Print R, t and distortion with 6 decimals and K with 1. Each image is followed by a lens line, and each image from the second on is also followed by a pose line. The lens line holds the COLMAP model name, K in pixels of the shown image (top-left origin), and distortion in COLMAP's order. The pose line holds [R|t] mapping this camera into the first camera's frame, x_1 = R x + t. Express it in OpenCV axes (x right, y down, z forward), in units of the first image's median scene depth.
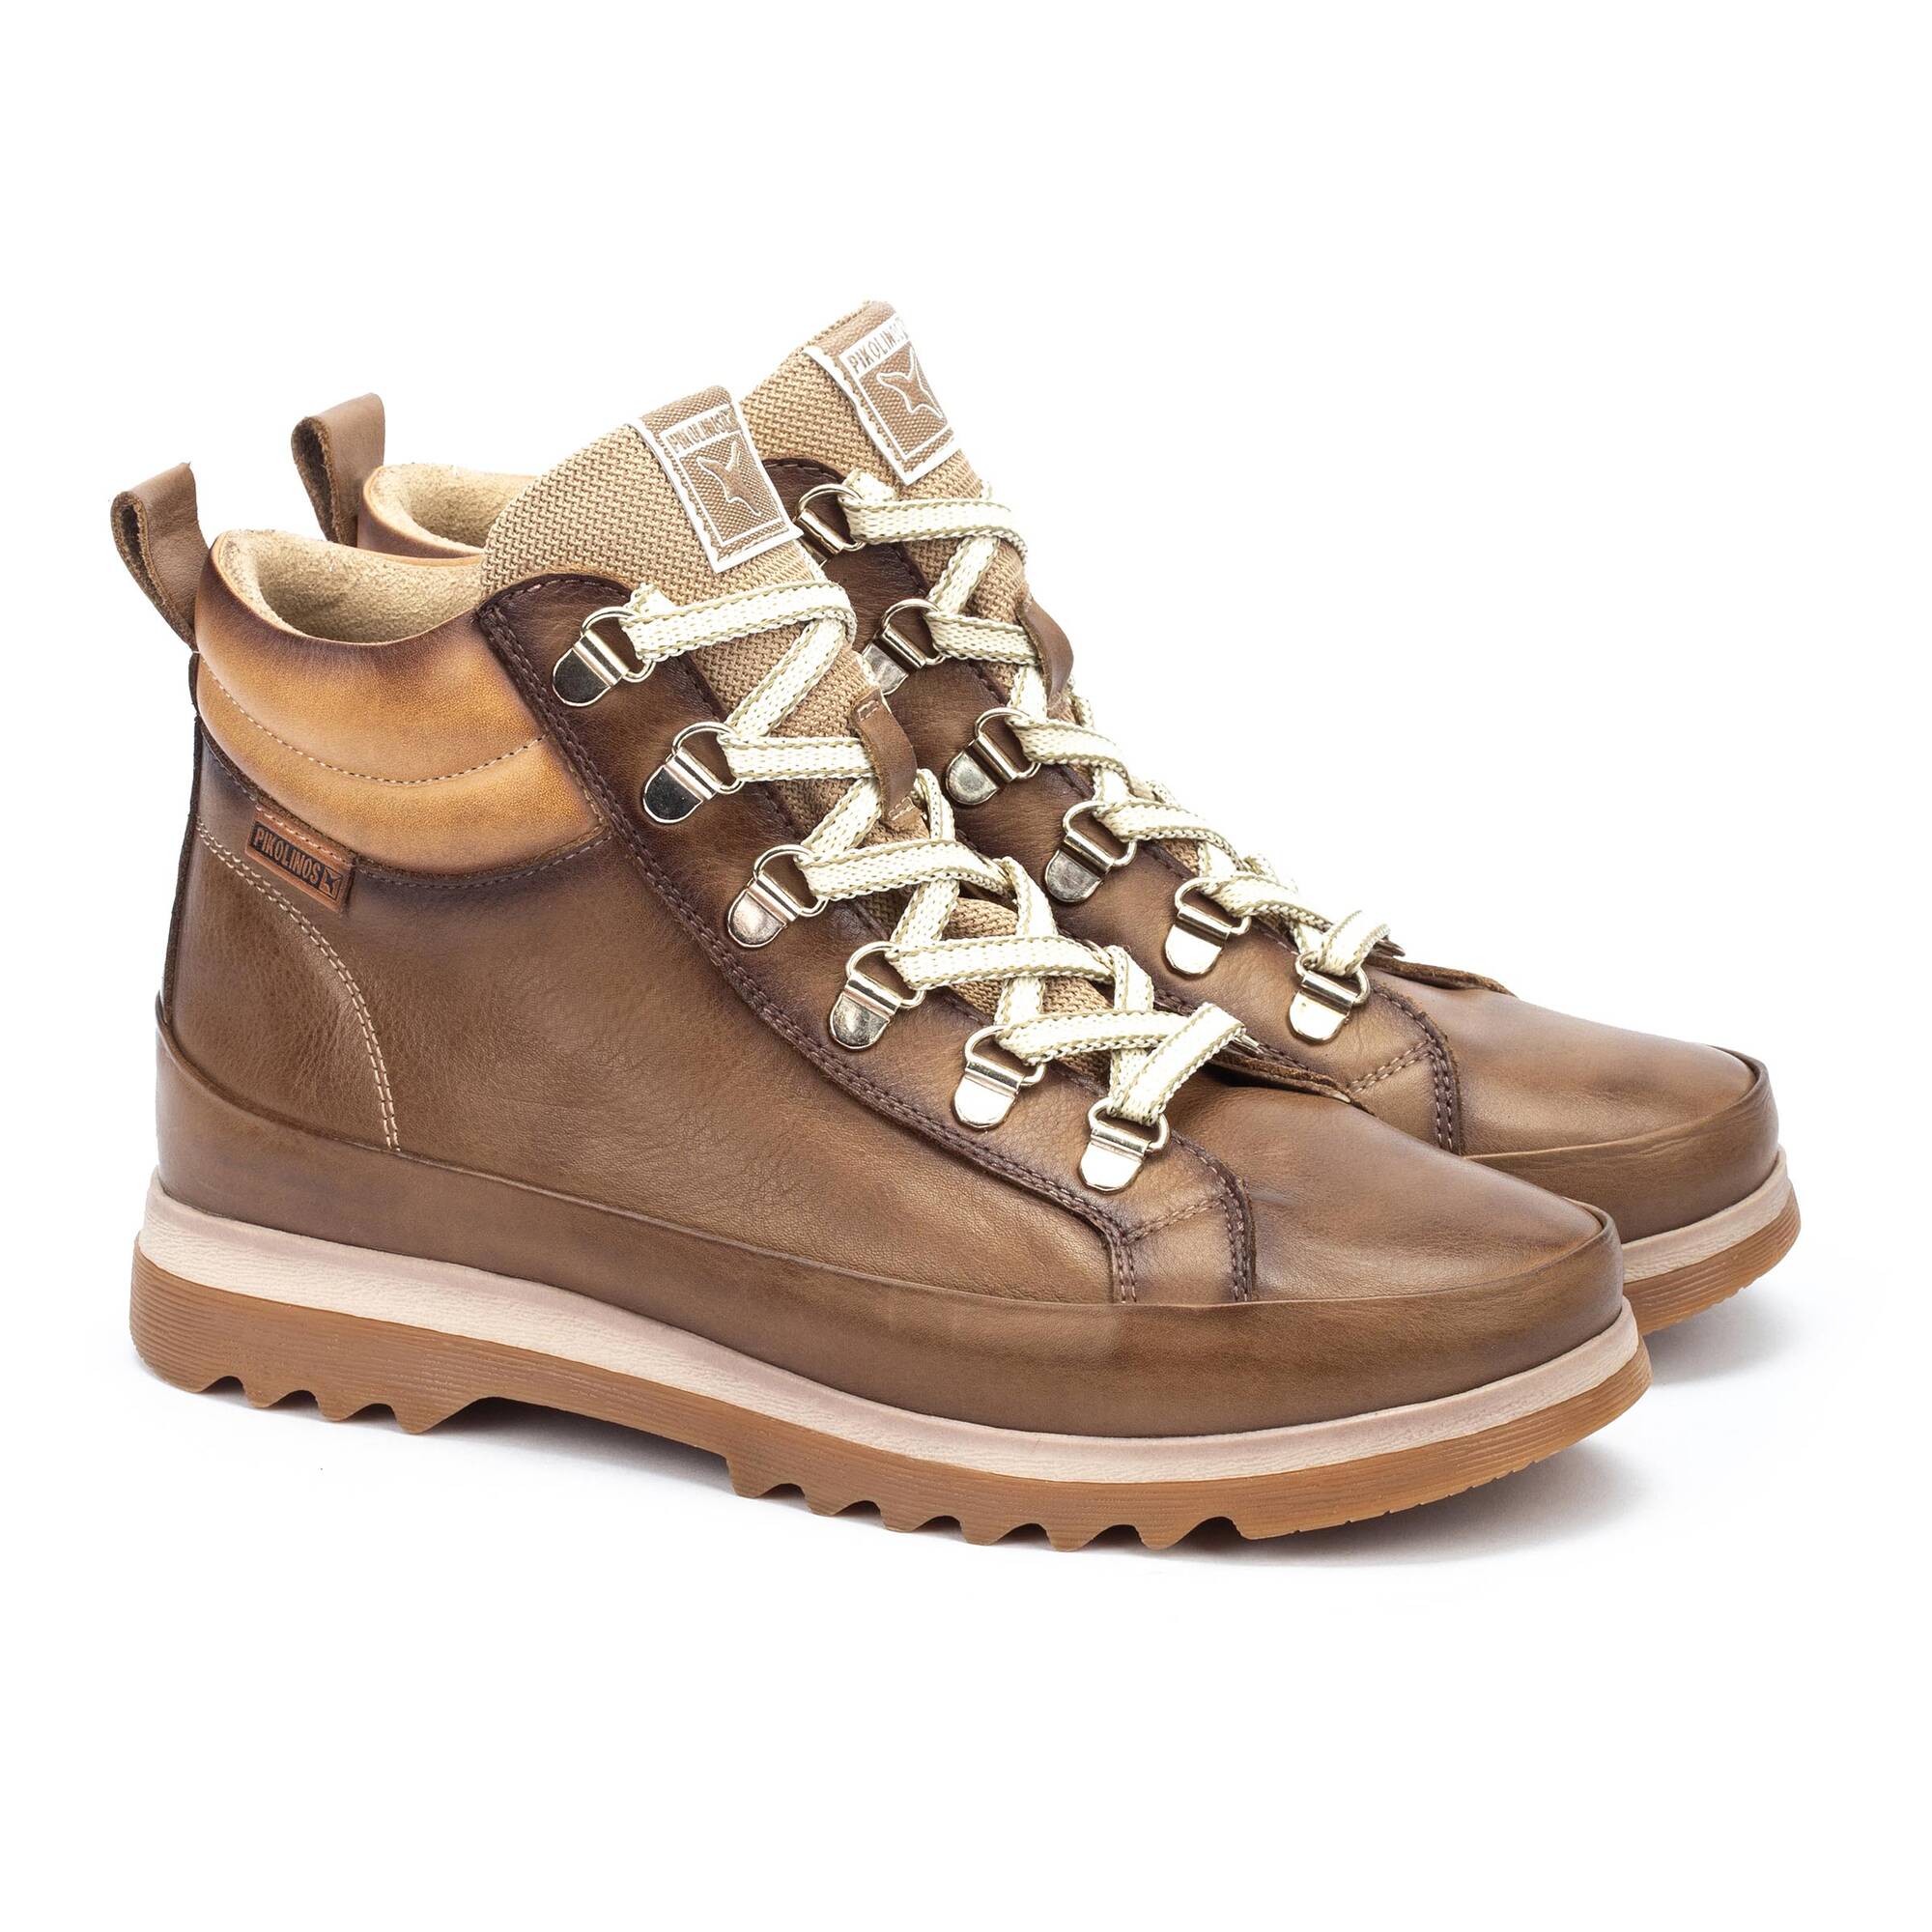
lens RADIAL K [[6602.8, 0, 966.0], [0, 6602.8, 966.0], [0, 0, 1]] dist [-0.117862, 1.058191]
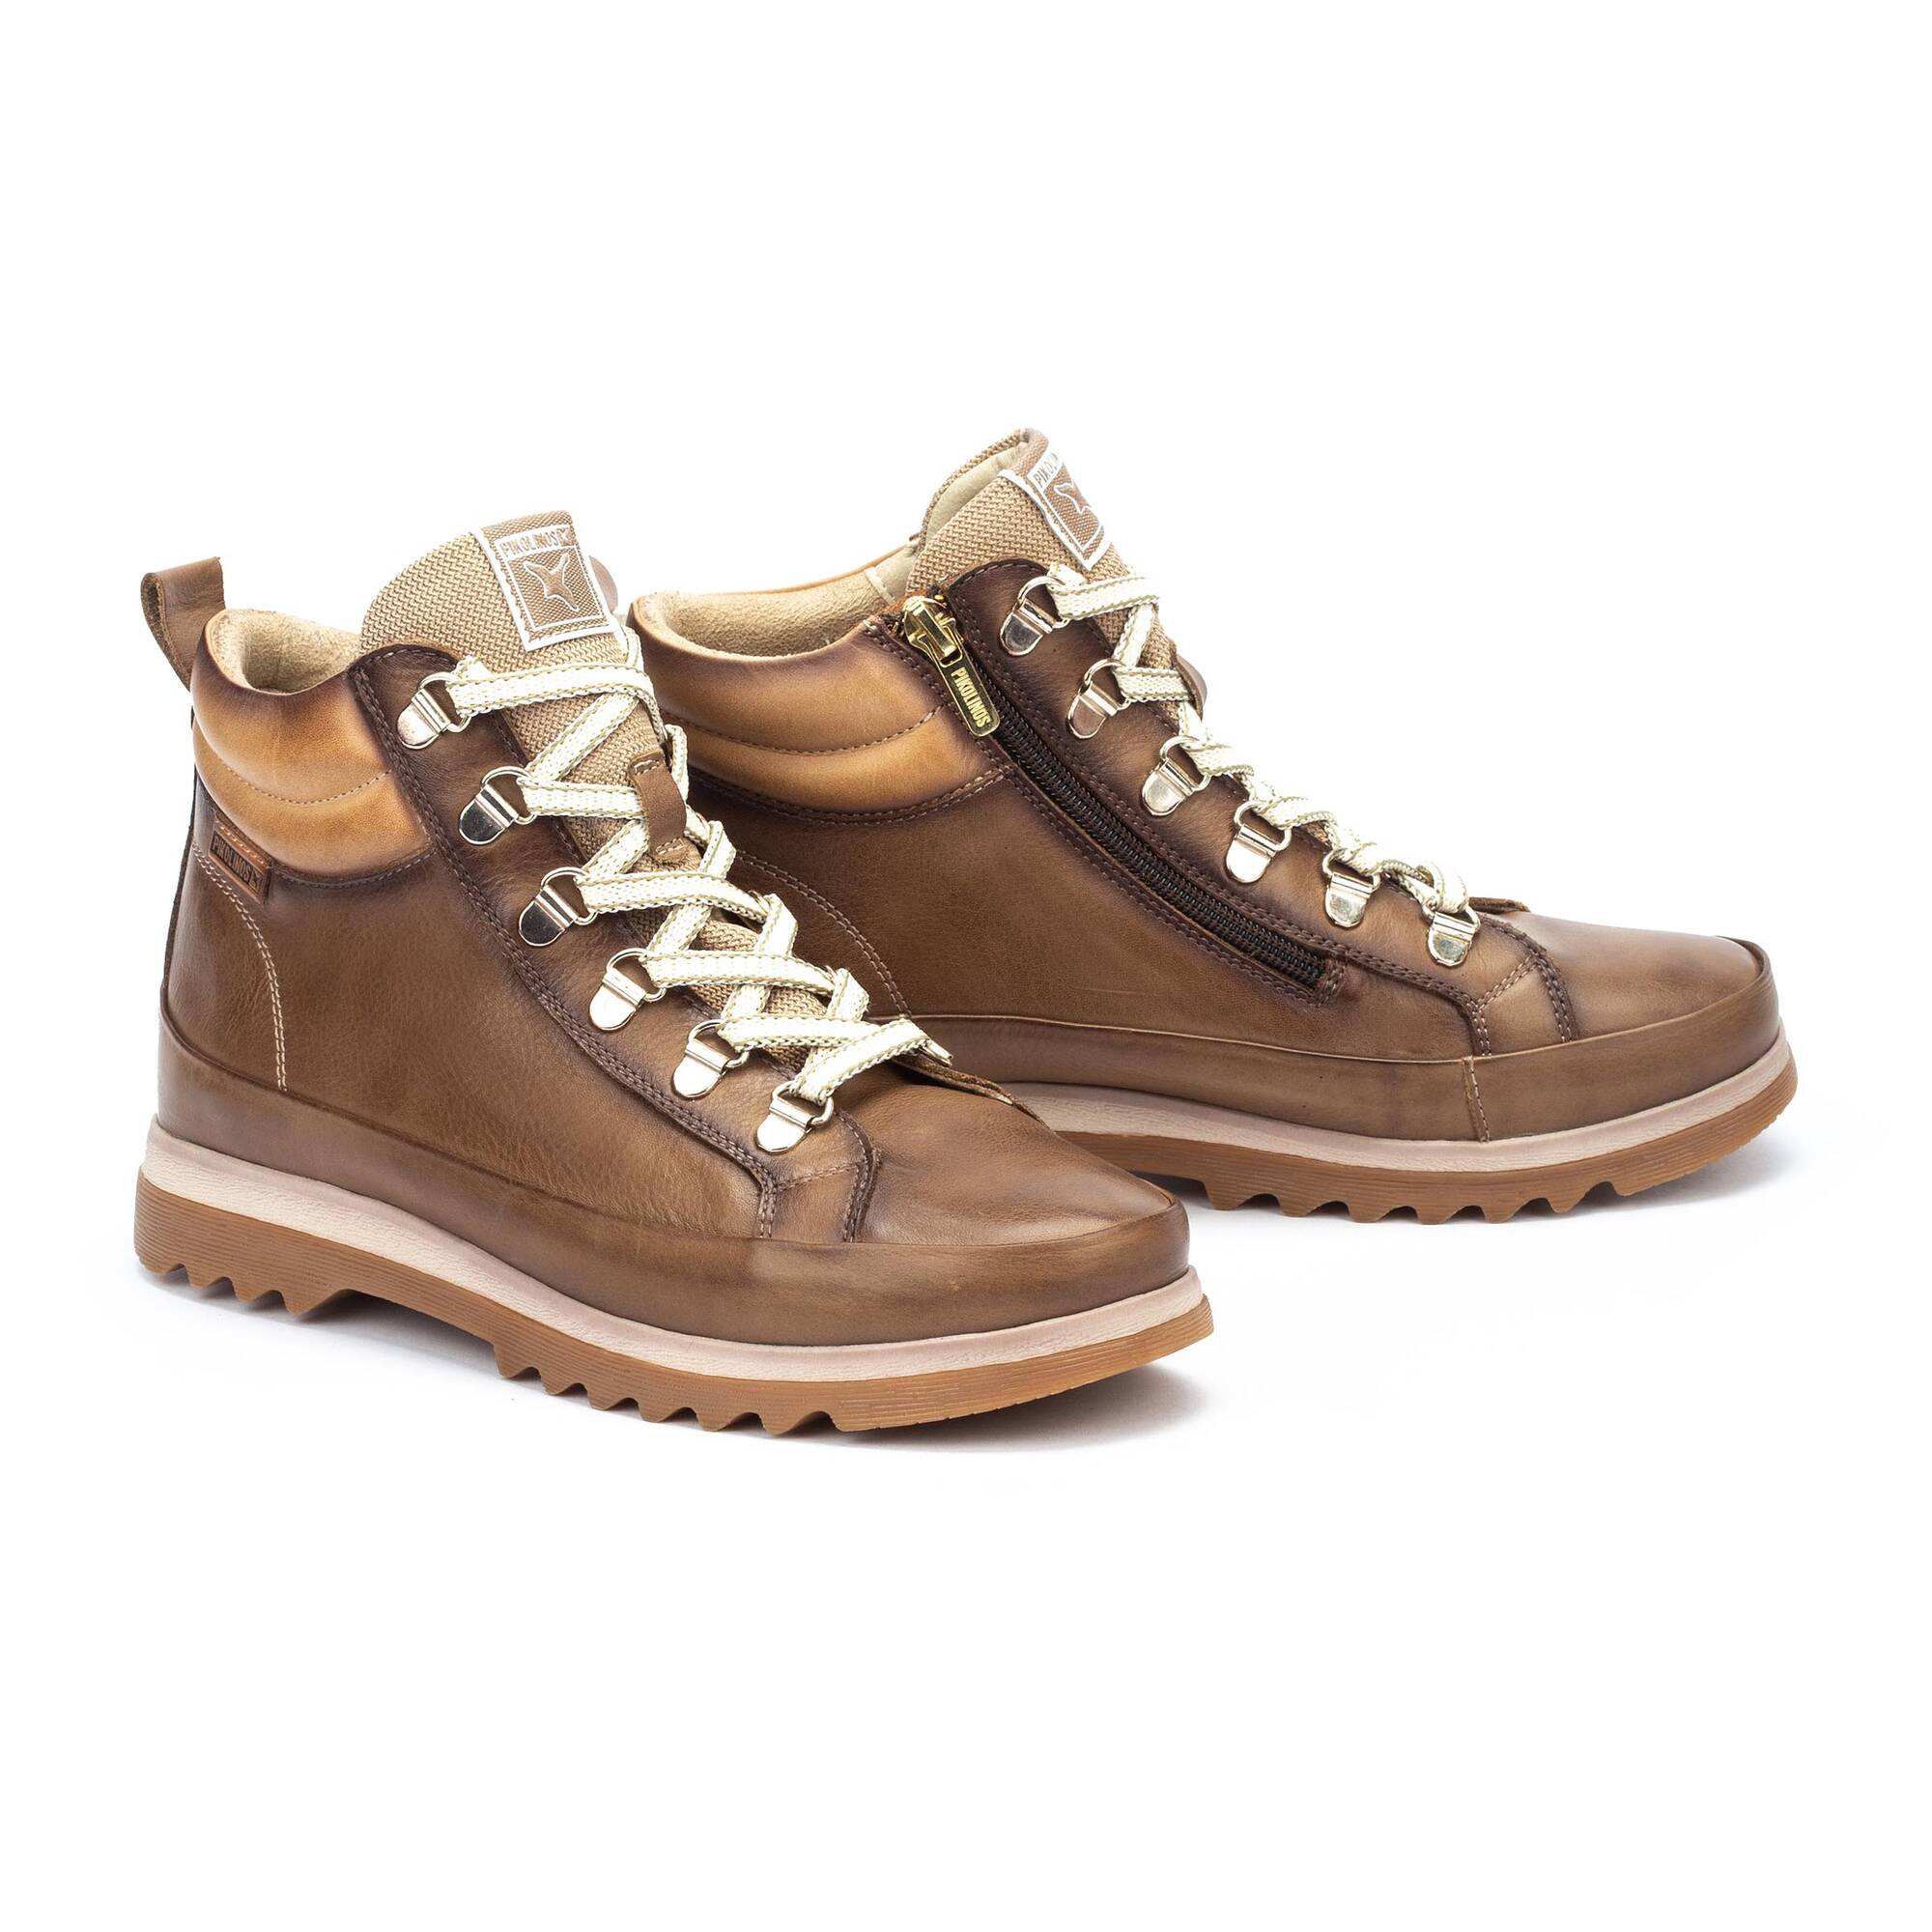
lens RADIAL K [[6602.8, 0, 966.0], [0, 6602.8, 966.0], [0, 0, 1]] dist [-0.117862, 1.058191]
pose [[0.969766, 0.063642, -0.235591, 0.348809], [-0.074489, 0.996520, -0.037420, 0.042647], [0.232390, 0.053837, 0.971132, -0.219101]]
